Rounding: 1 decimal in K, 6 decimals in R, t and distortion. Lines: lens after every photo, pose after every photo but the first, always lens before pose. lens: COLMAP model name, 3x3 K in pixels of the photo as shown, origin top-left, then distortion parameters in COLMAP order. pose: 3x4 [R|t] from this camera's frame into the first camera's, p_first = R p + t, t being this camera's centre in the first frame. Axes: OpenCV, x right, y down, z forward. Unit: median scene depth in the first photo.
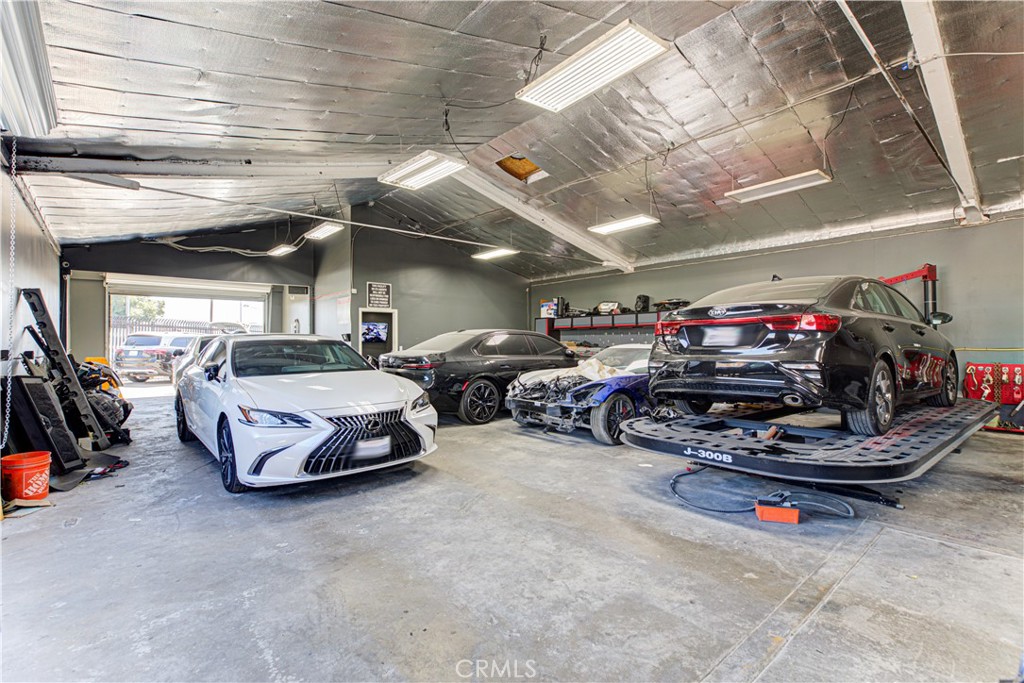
lens RADIAL K [[470.0, 0, 514.9], [0, 470.0, 340.8], [0, 0, 1]] dist [-0.012349, -0.000048]
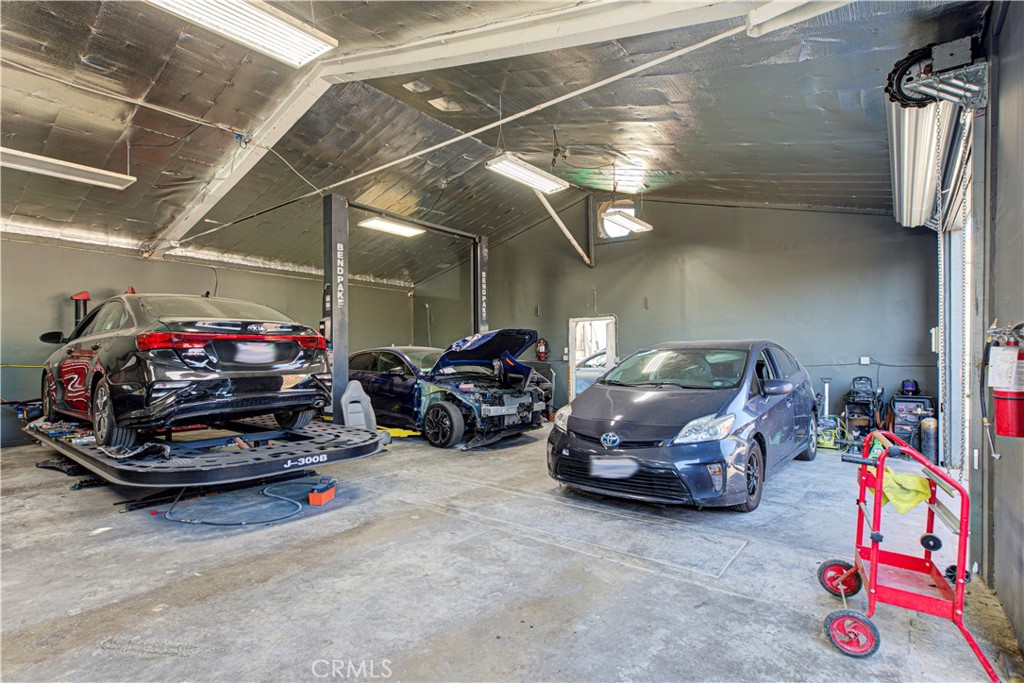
lens RADIAL K [[505.7, 0, 482.6], [0, 505.7, 352.3], [0, 0, 1]] dist [0.012676, -0.000157]
pose [[-0.164266, 0.015257, 0.986298, -0.900421], [-0.001084, 0.999877, -0.015647, 0.009229], [-0.986416, -0.003639, -0.164229, 0.861940]]
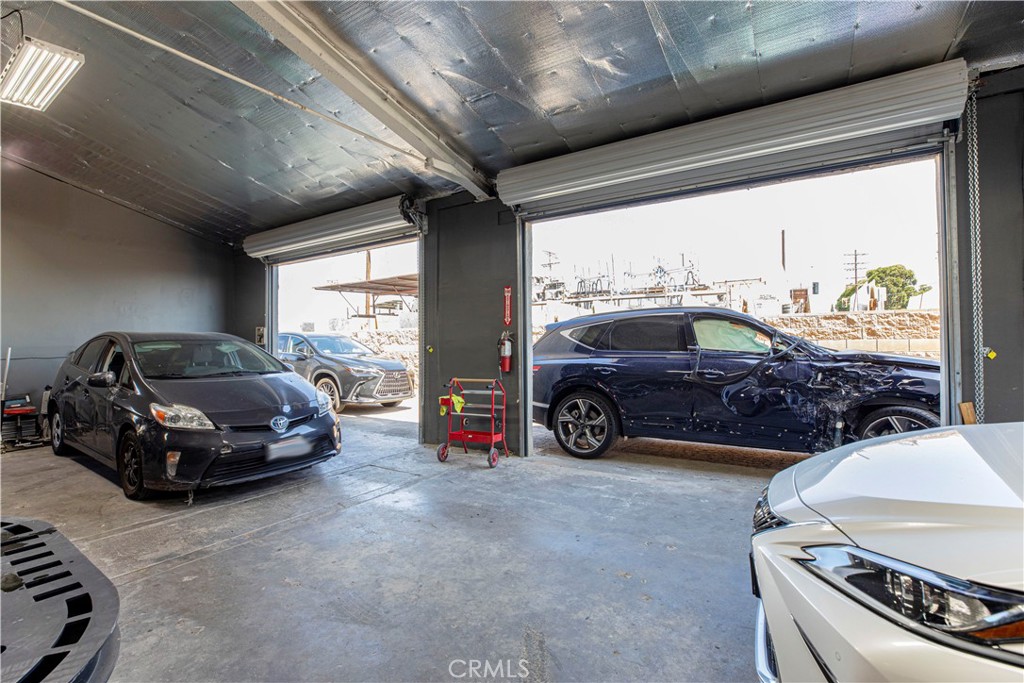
lens RADIAL K [[470.0, 0, 509.3], [0, 470.0, 341.2], [0, 0, 1]] dist [-0.012349, -0.000048]
pose [[-0.963417, 0.016060, -0.267527, 0.077648], [0.018540, 0.999805, -0.006744, 0.004577], [0.267367, -0.011457, -0.963527, 1.776216]]
